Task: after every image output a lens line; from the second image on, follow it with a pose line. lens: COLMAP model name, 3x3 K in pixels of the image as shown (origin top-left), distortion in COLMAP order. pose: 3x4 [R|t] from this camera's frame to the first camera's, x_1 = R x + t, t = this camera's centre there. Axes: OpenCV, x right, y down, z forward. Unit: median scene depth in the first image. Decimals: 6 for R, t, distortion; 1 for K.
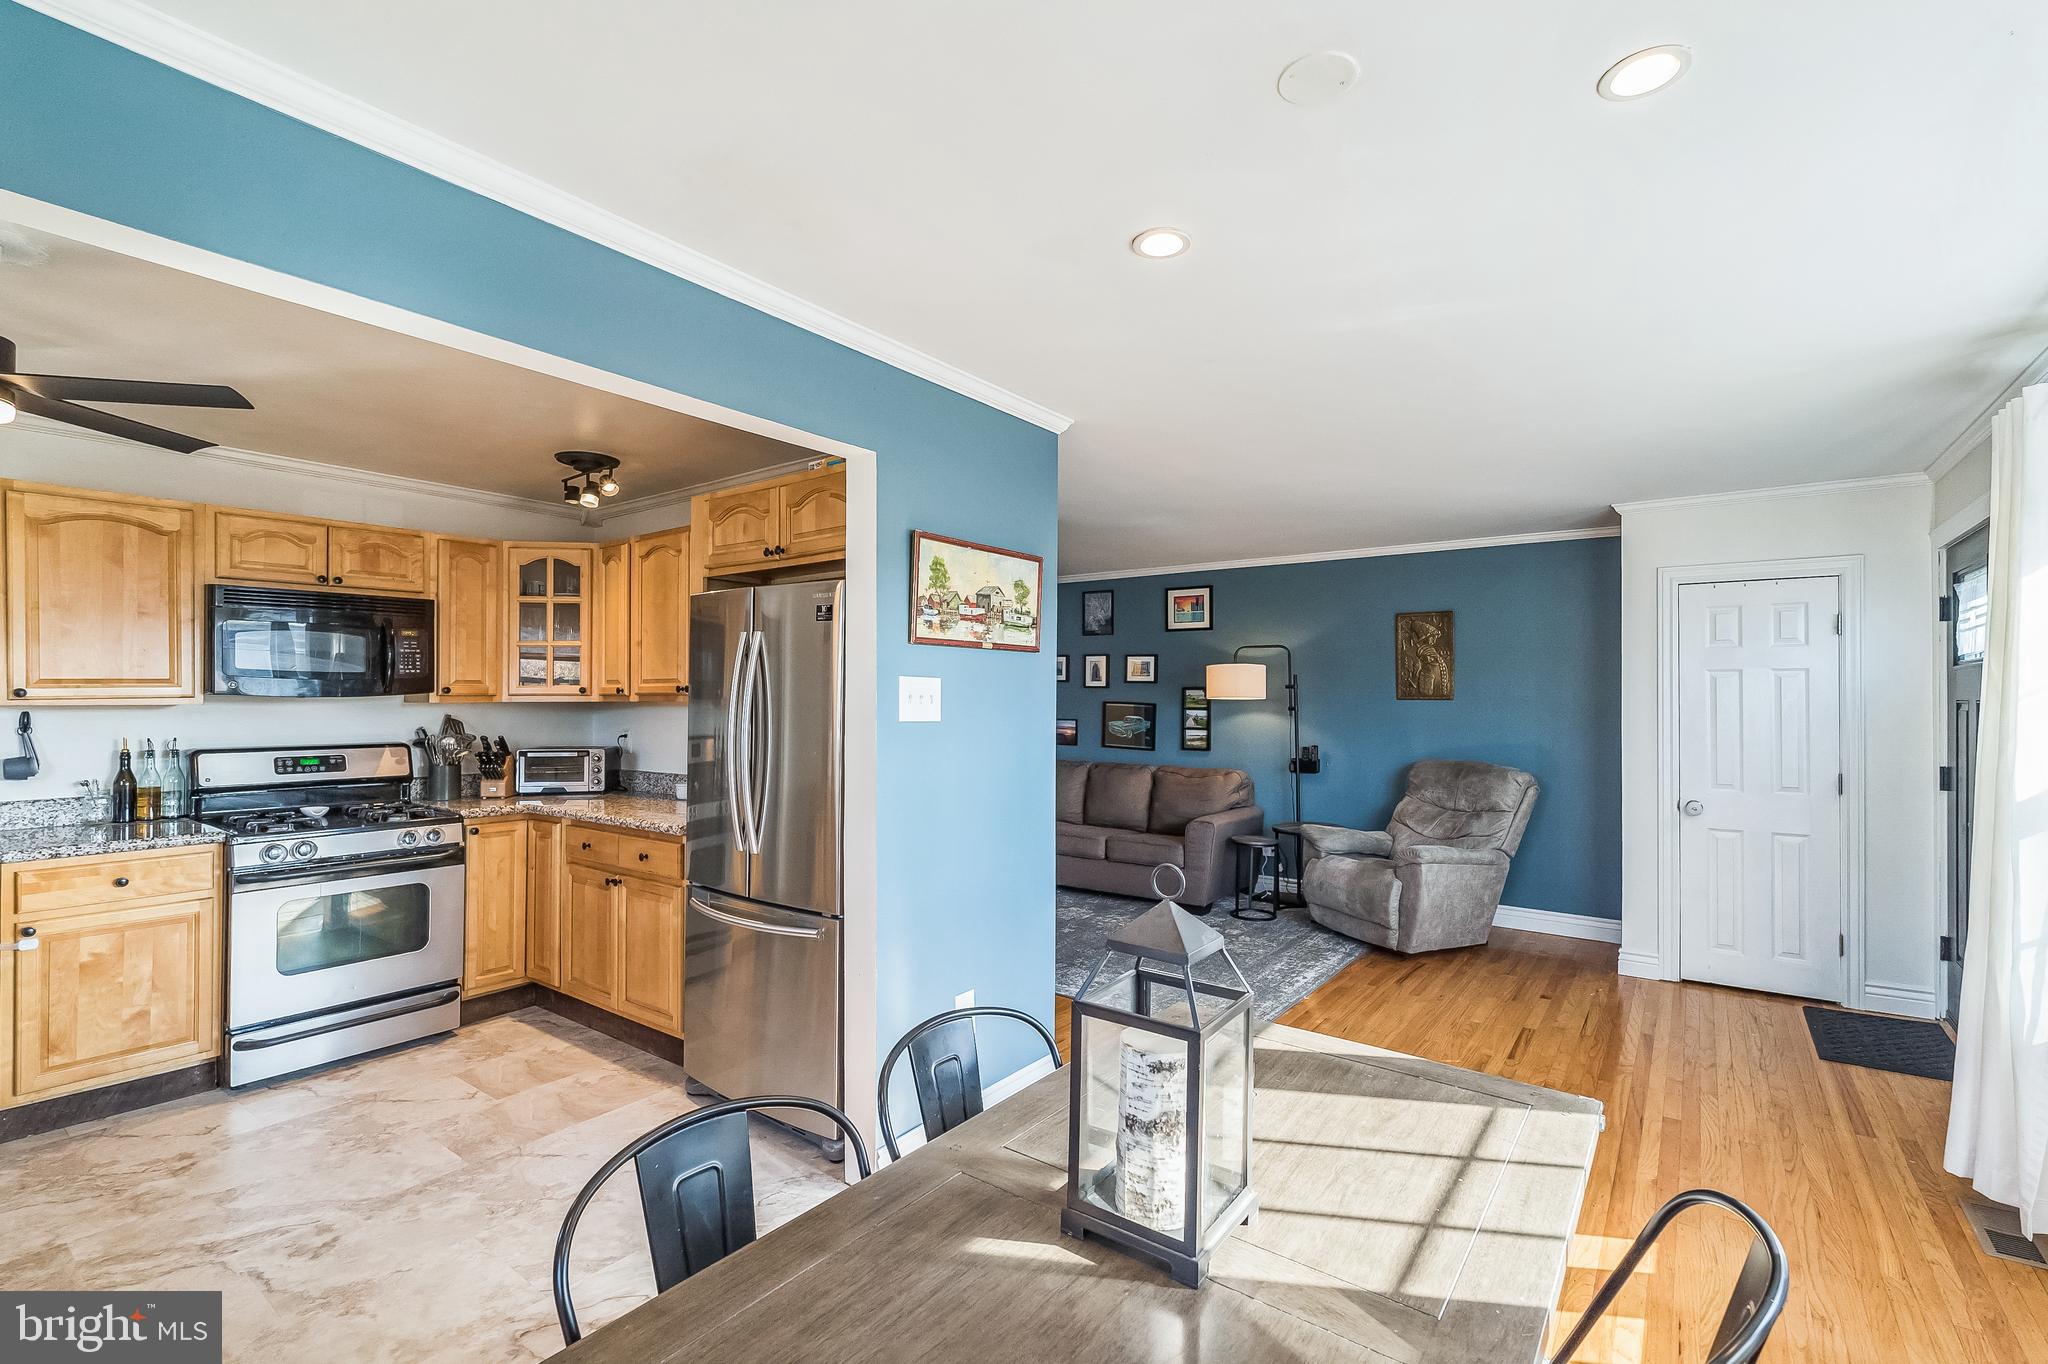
lens RADIAL K [[913.9, 0, 1027.7], [0, 913.9, 686.5], [0, 0, 1]] dist [-0.004446, -0.000243]
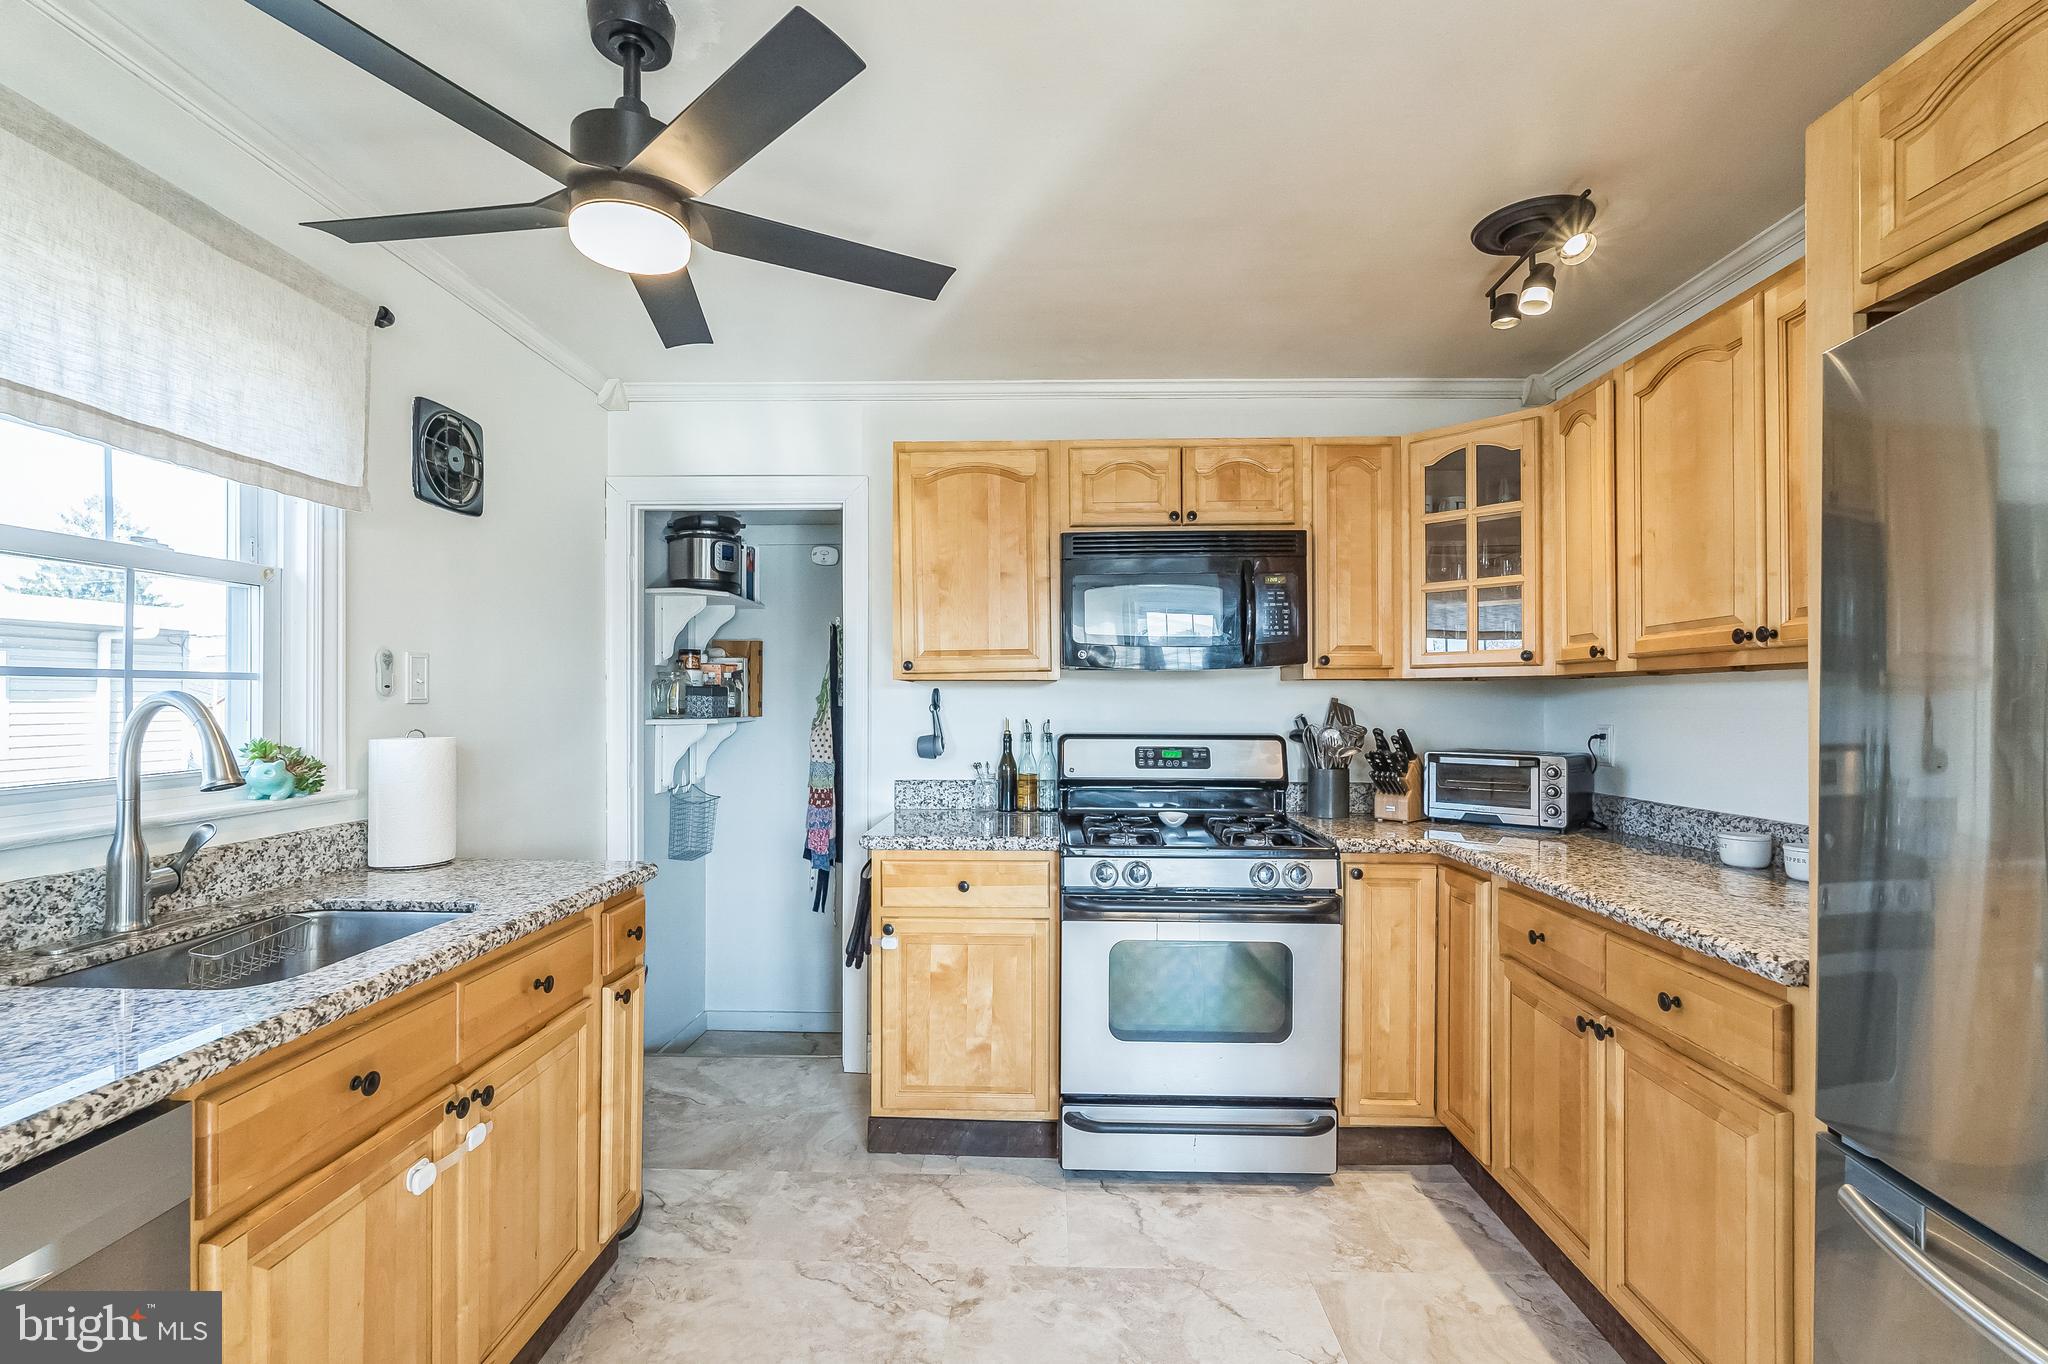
lens RADIAL K [[913.9, 0, 1019.0], [0, 913.9, 692.8], [0, 0, 1]] dist [-0.004446, -0.000243]
pose [[0.571812, -0.007091, -0.820354, -0.230626], [0.007560, 0.999966, -0.003374, 0.033413], [0.820350, -0.004272, 0.571846, 0.473265]]
